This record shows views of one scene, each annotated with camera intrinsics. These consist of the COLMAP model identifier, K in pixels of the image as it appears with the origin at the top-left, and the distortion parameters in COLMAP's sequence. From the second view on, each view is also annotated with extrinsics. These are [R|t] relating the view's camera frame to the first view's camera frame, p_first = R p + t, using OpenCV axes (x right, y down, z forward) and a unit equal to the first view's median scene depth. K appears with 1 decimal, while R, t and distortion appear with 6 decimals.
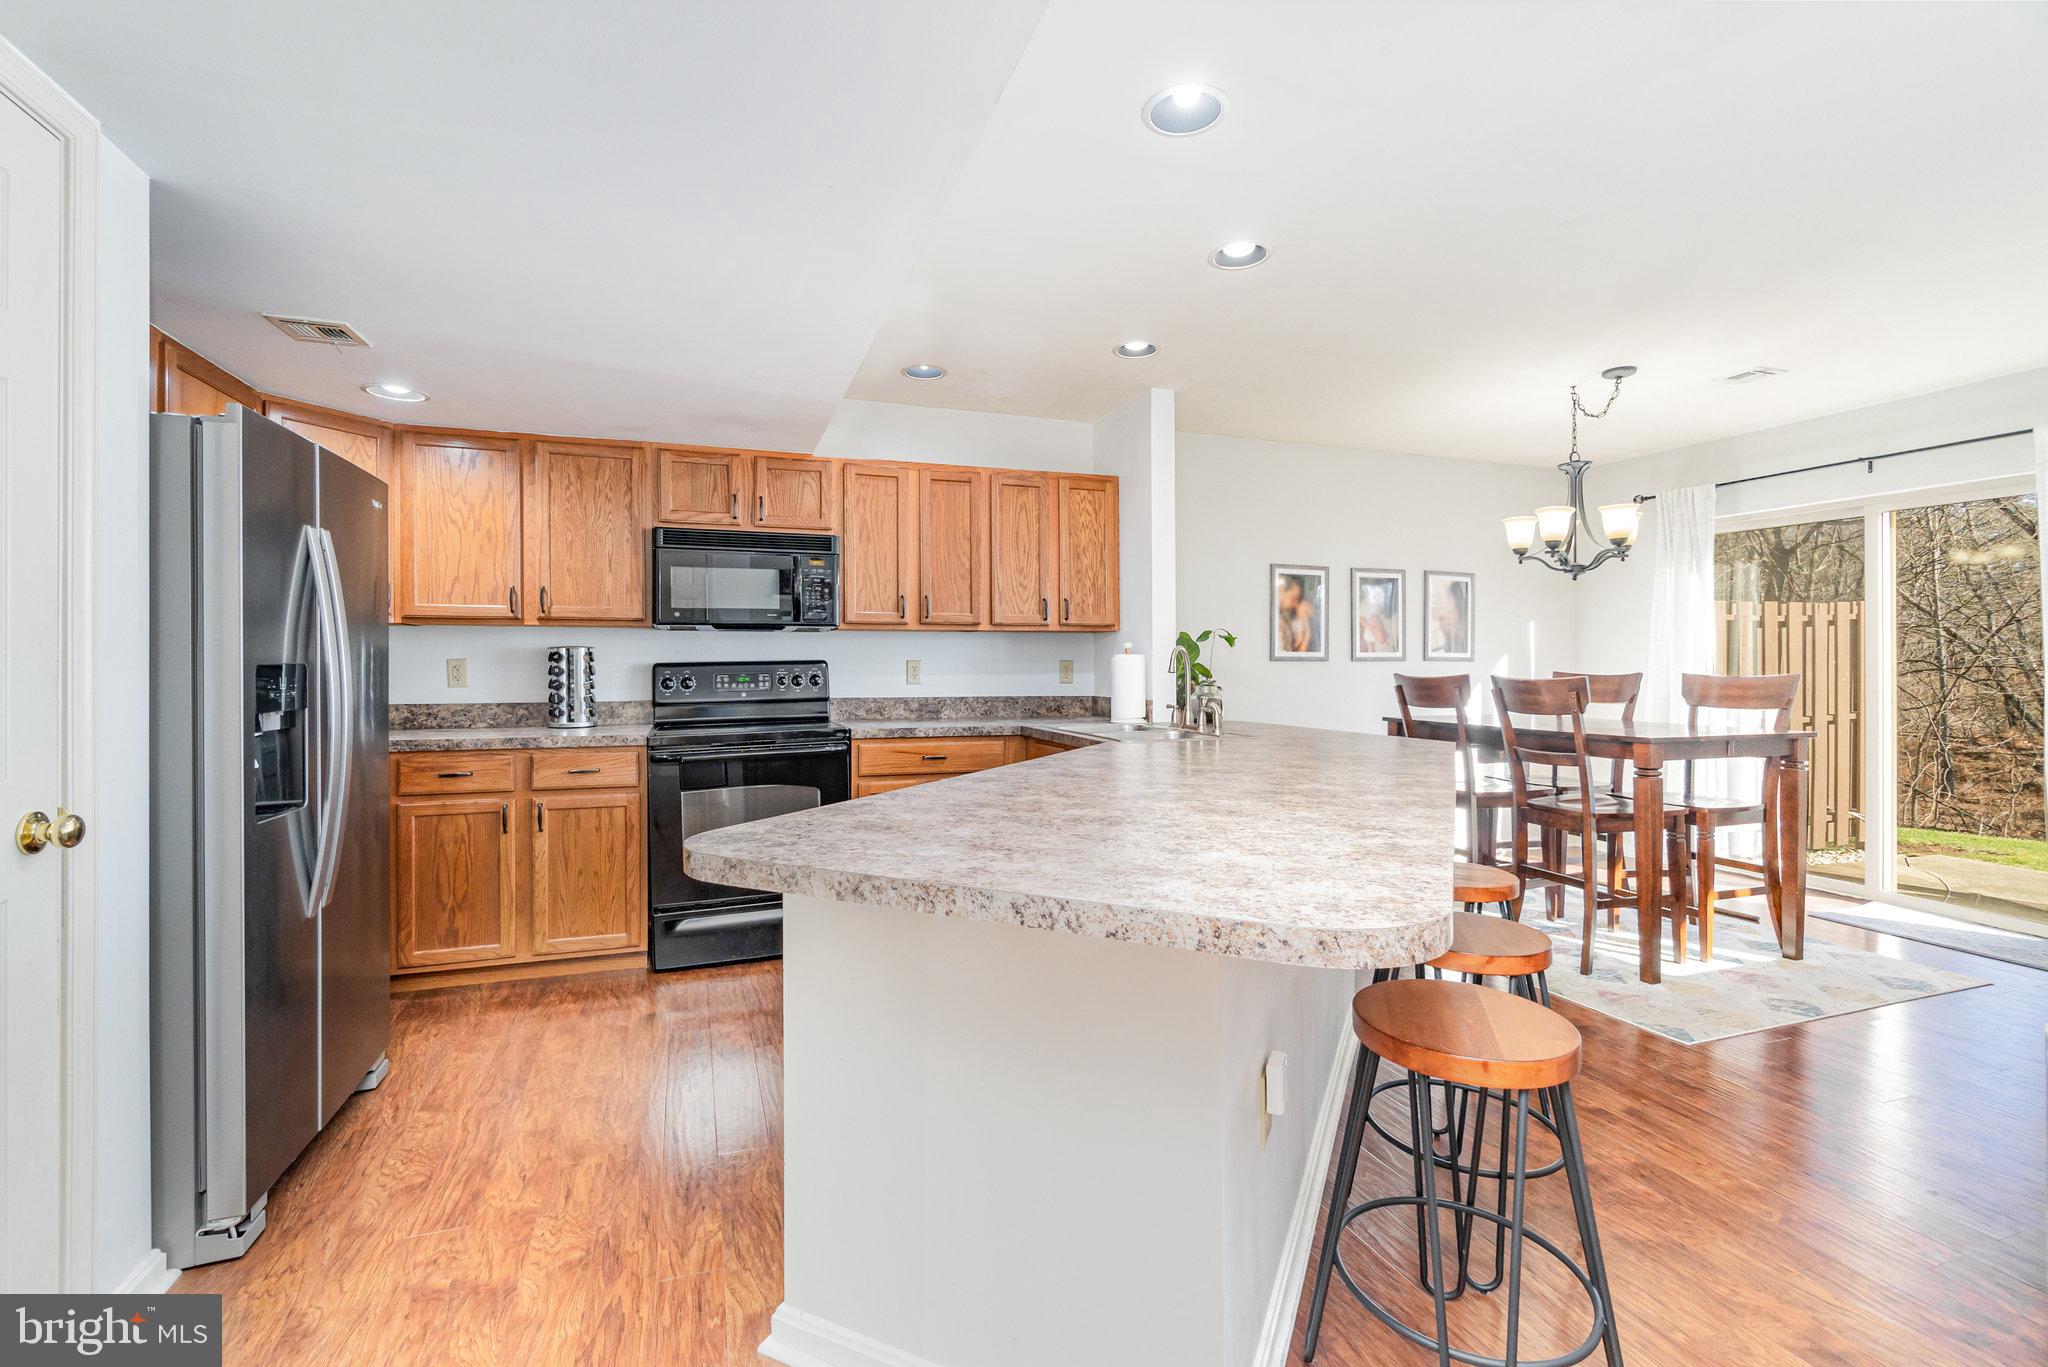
lens RADIAL K [[880.6, 0, 991.4], [0, 880.6, 669.1], [0, 0, 1]] dist [-0.000766, -0.000062]
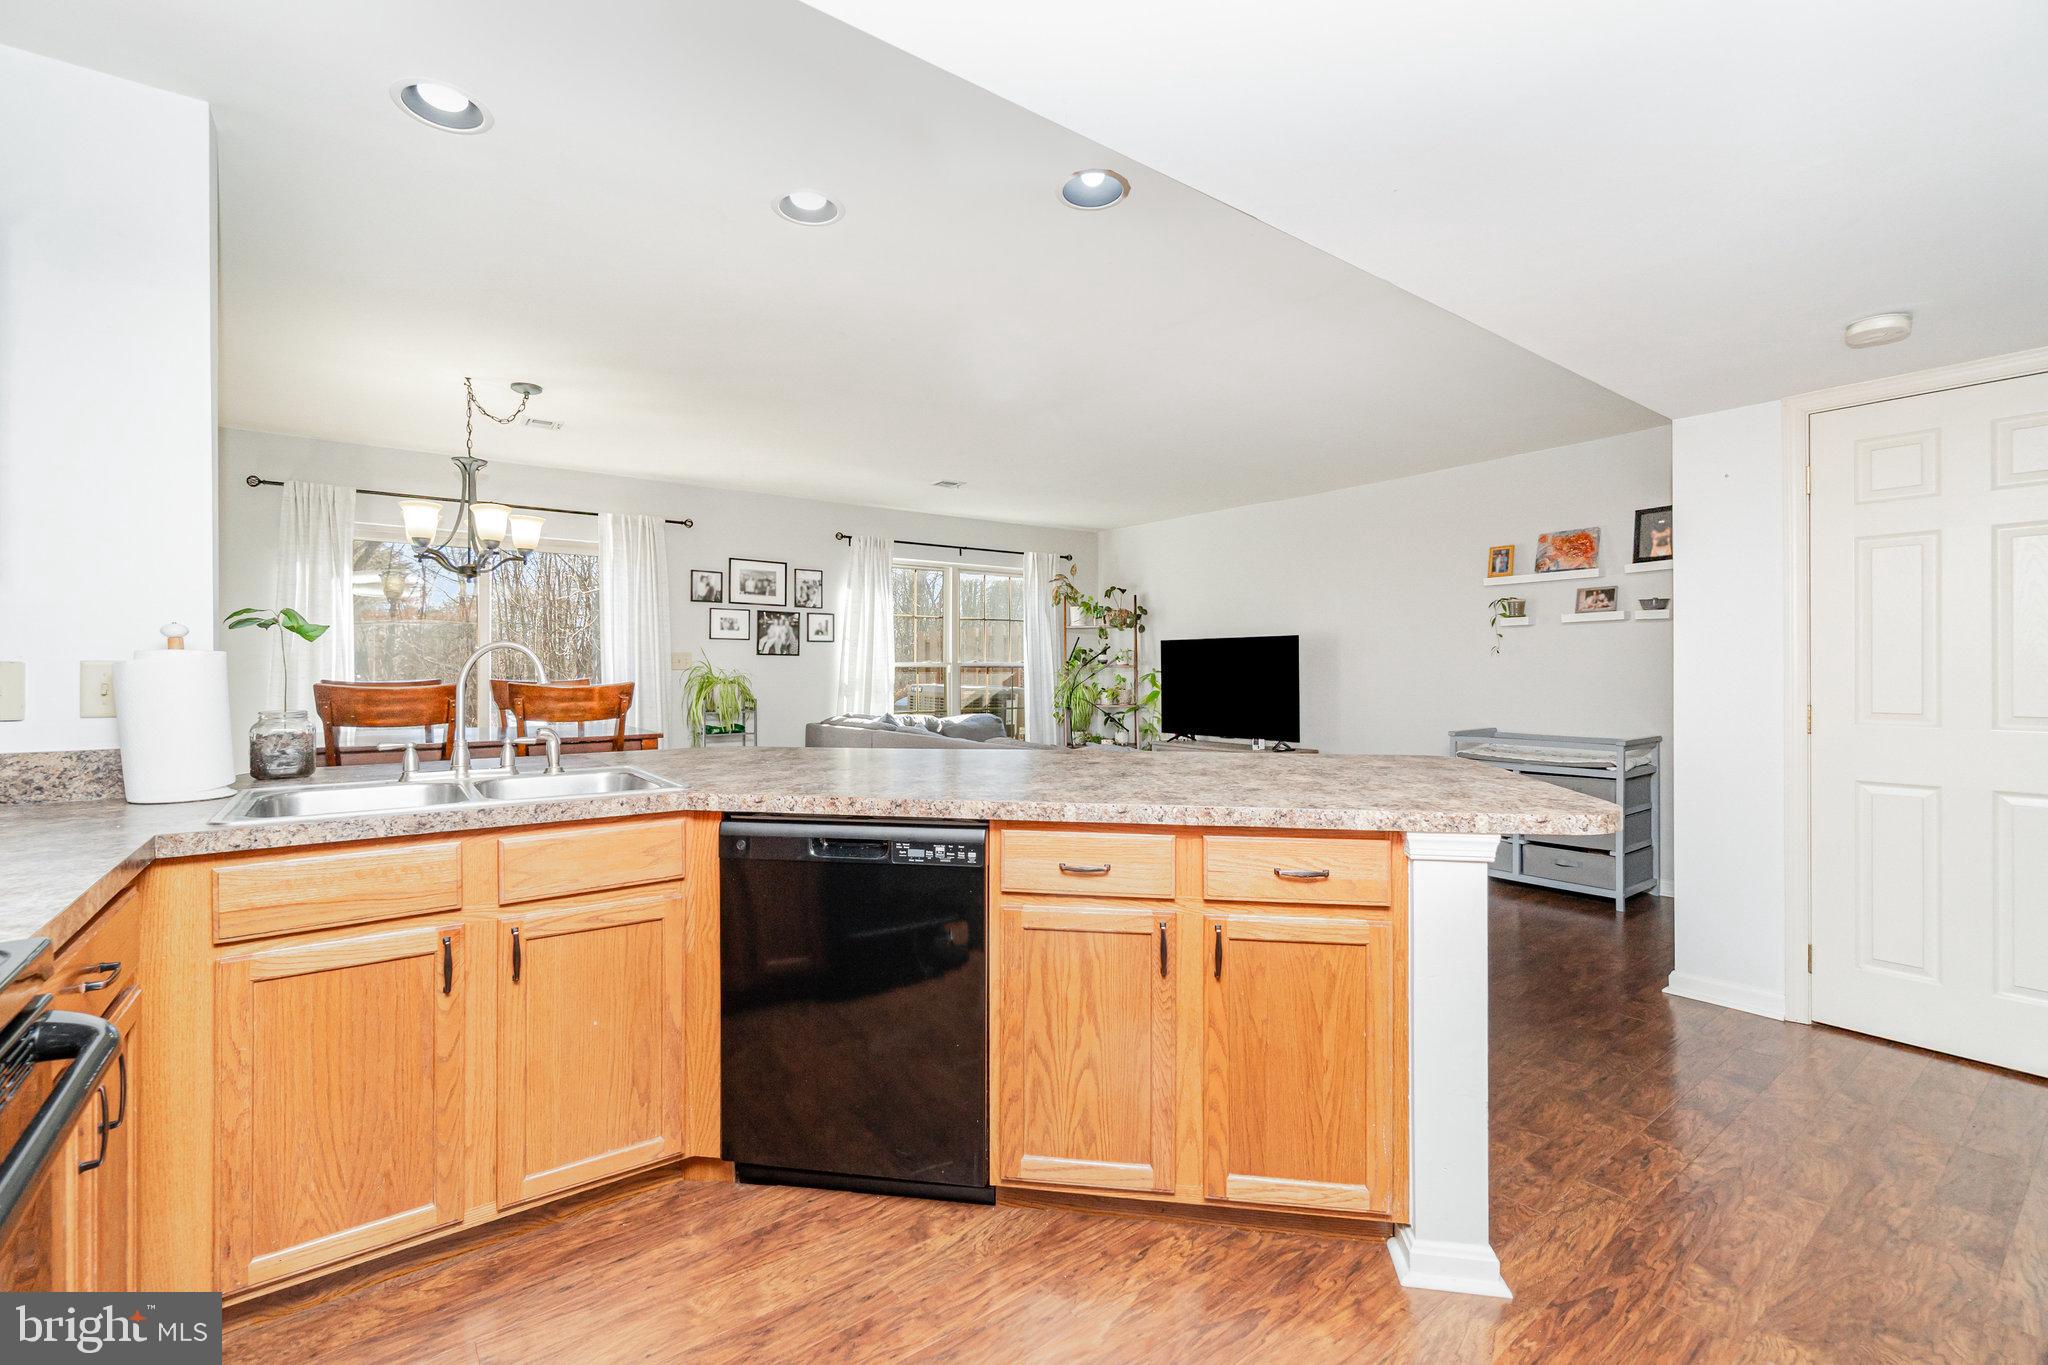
lens RADIAL K [[859.5, 0, 1018.8], [0, 859.5, 665.0], [0, 0, 1]] dist [-0.001267, -0.000113]
pose [[-0.317524, 0.005785, 0.948233, -0.389947], [0.000169, 0.999982, -0.006045, -0.007263], [-0.948250, -0.001759, -0.317519, 0.716321]]
